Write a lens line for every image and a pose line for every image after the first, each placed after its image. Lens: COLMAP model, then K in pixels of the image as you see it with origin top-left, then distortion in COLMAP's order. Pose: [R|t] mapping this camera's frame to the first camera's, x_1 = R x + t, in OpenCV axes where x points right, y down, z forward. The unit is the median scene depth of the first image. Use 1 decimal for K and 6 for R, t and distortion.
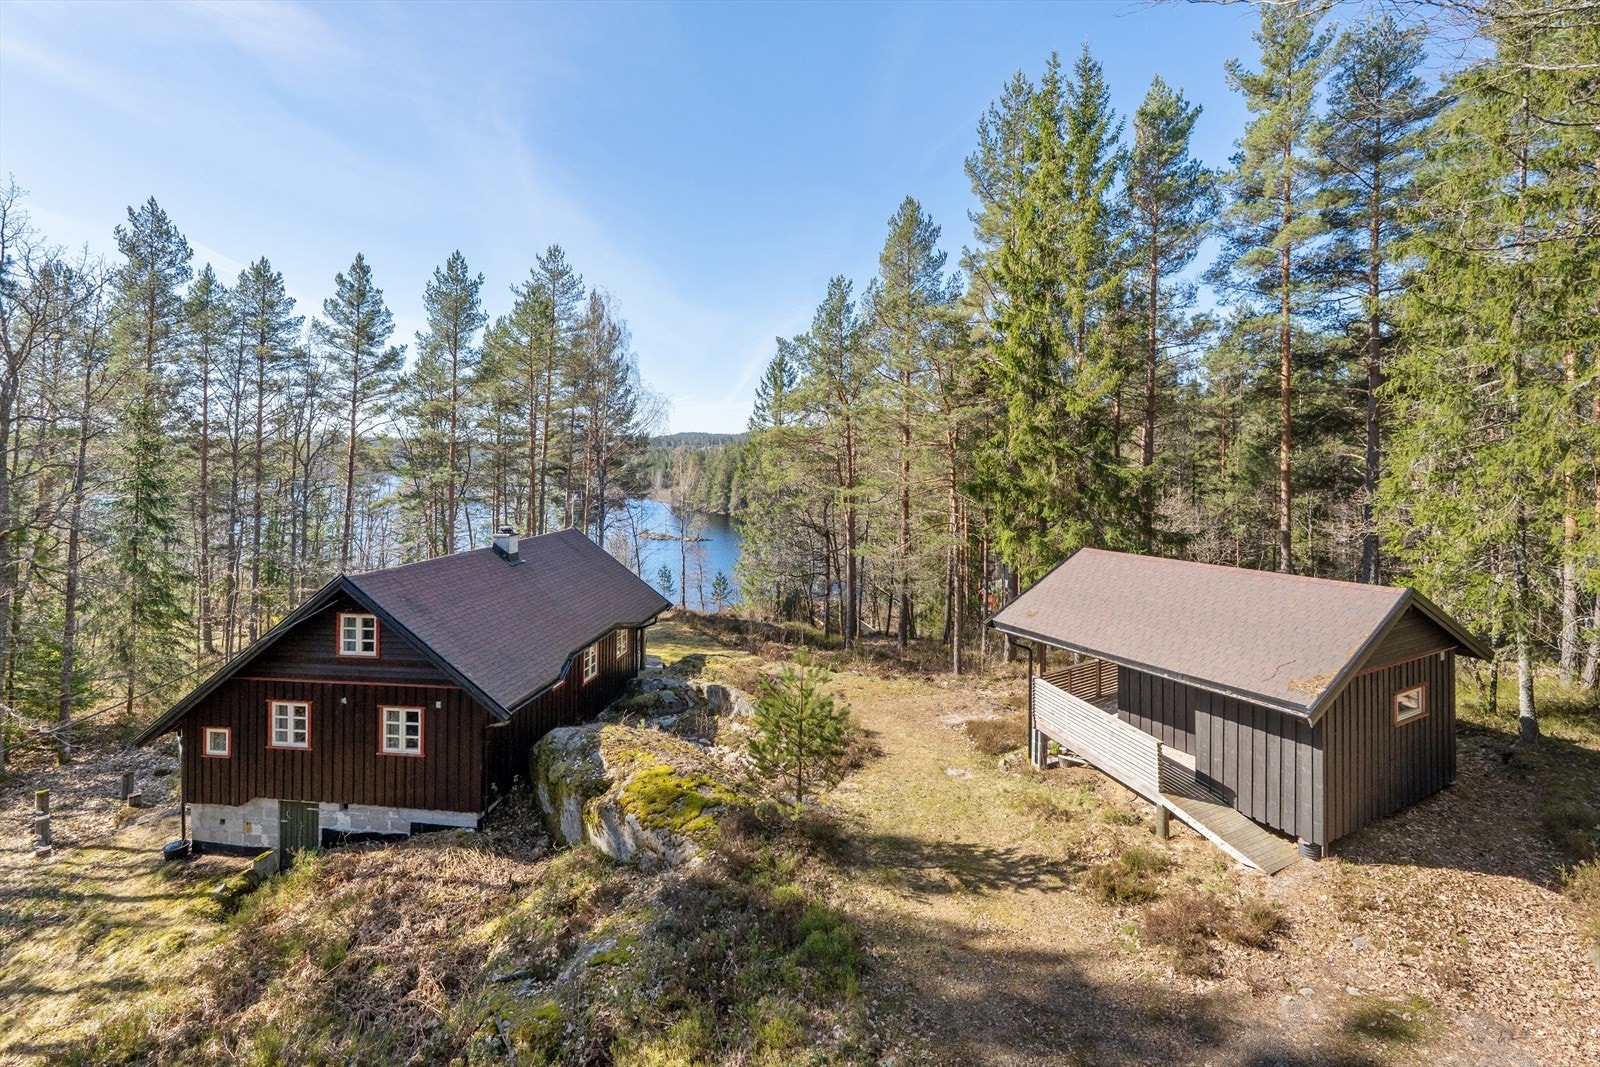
lens RADIAL K [[711.4, 0, 828.3], [0, 711.4, 453.6], [0, 0, 1]] dist [-0.015459, -0.000922]
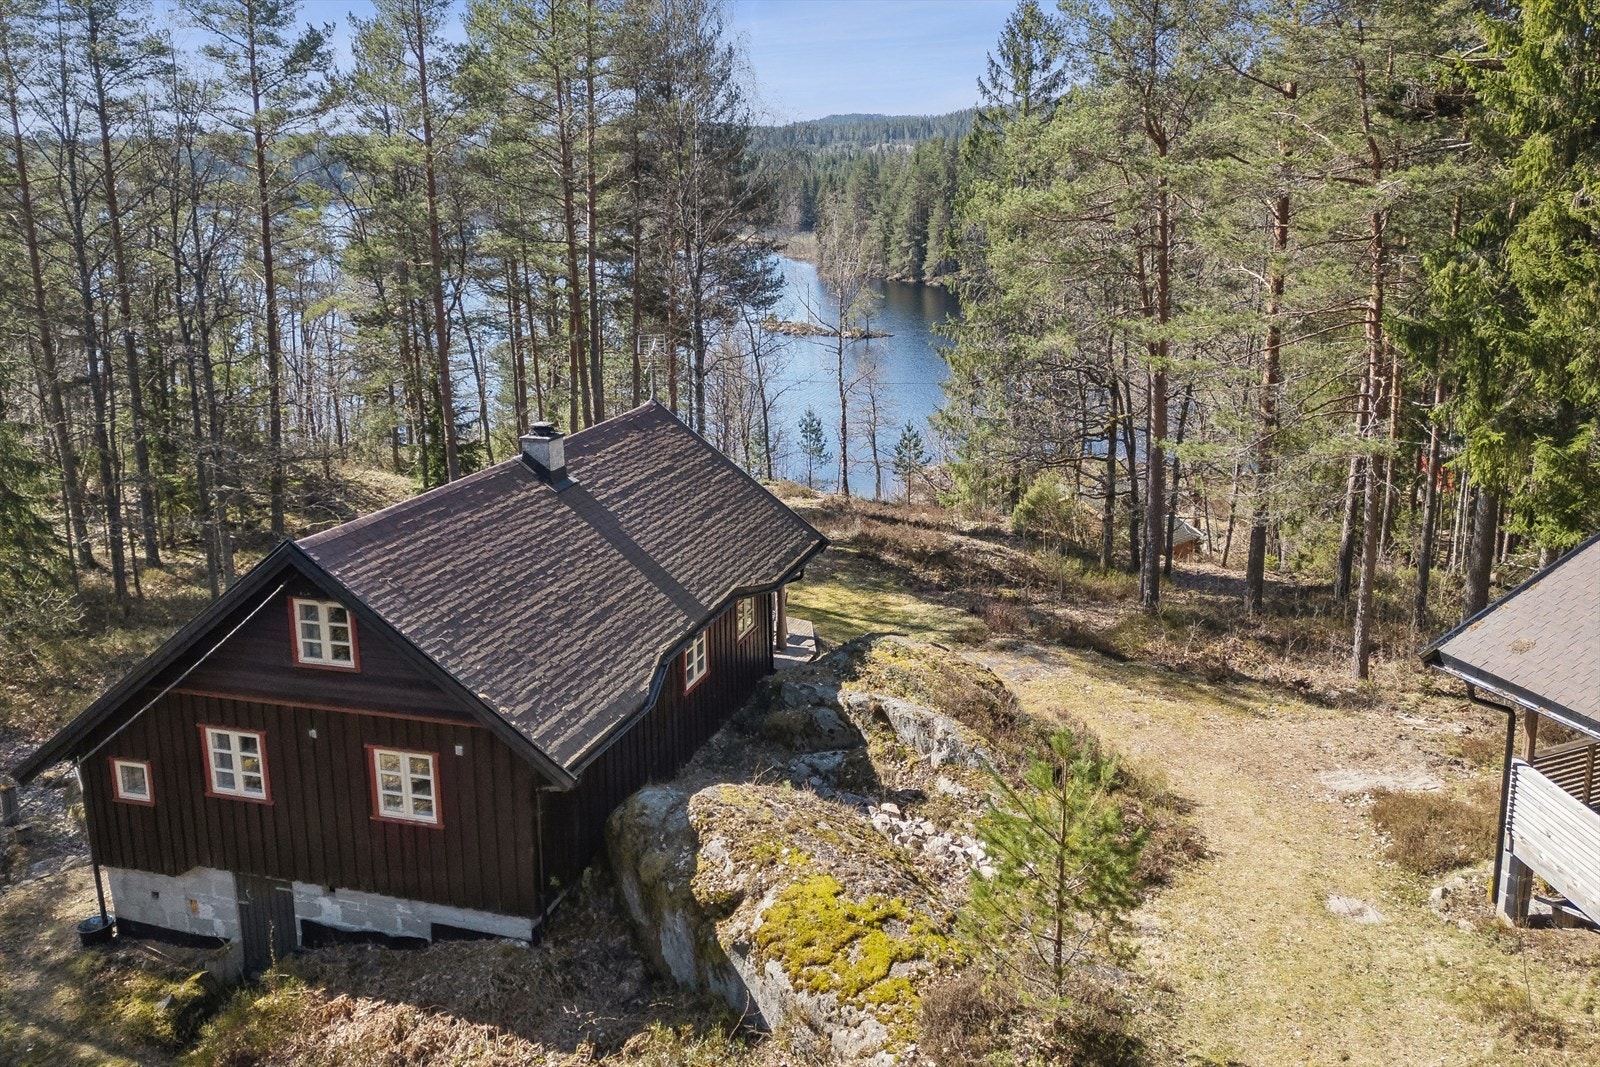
lens RADIAL K [[1341.6, 0, 859.2], [0, 1341.6, 476.5], [0, 0, 1]] dist [0.054488, -0.058323]
pose [[0.982845, 0.026078, -0.182580, -0.007503], [0.016751, 0.973240, 0.229181, -0.125759], [0.183671, -0.228308, 0.956107, 0.007362]]
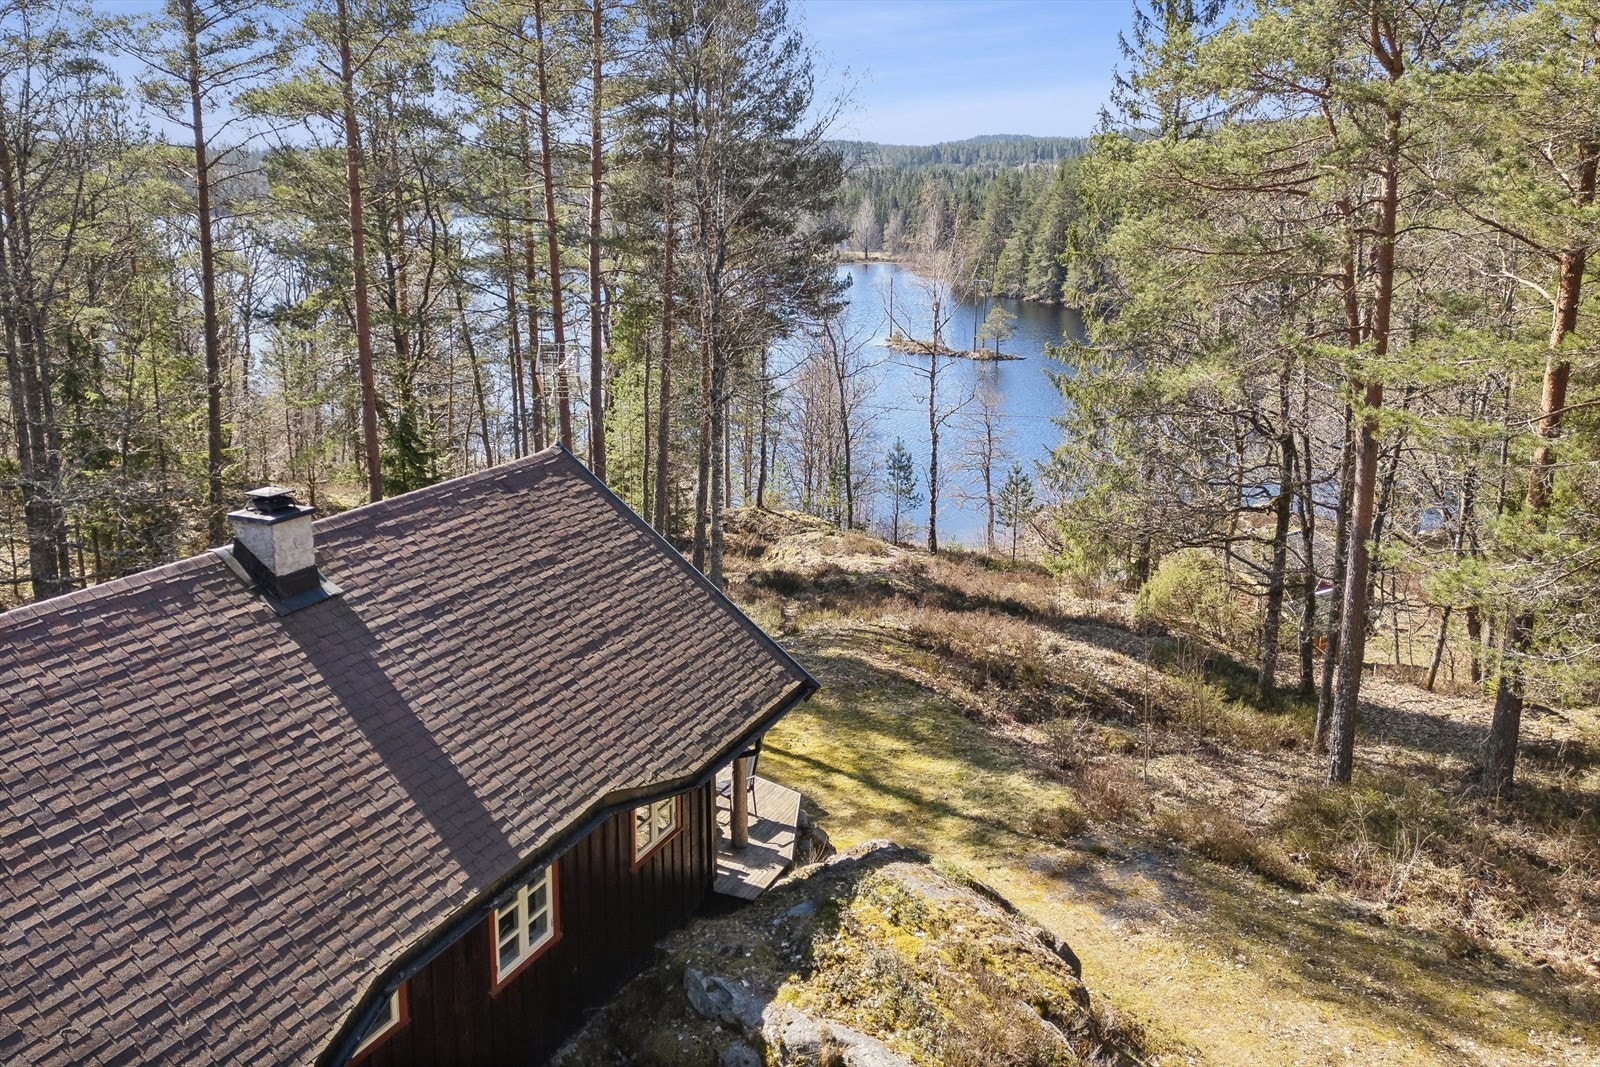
lens RADIAL K [[1348.7, 0, 799.5], [0, 1348.7, 477.4], [0, 0, 1]] dist [0.097759, -0.133245]
pose [[0.945653, 0.067351, -0.318126, -0.039094], [0.002492, 0.976785, 0.214205, -0.043921], [0.325168, -0.203357, 0.923532, 0.648493]]
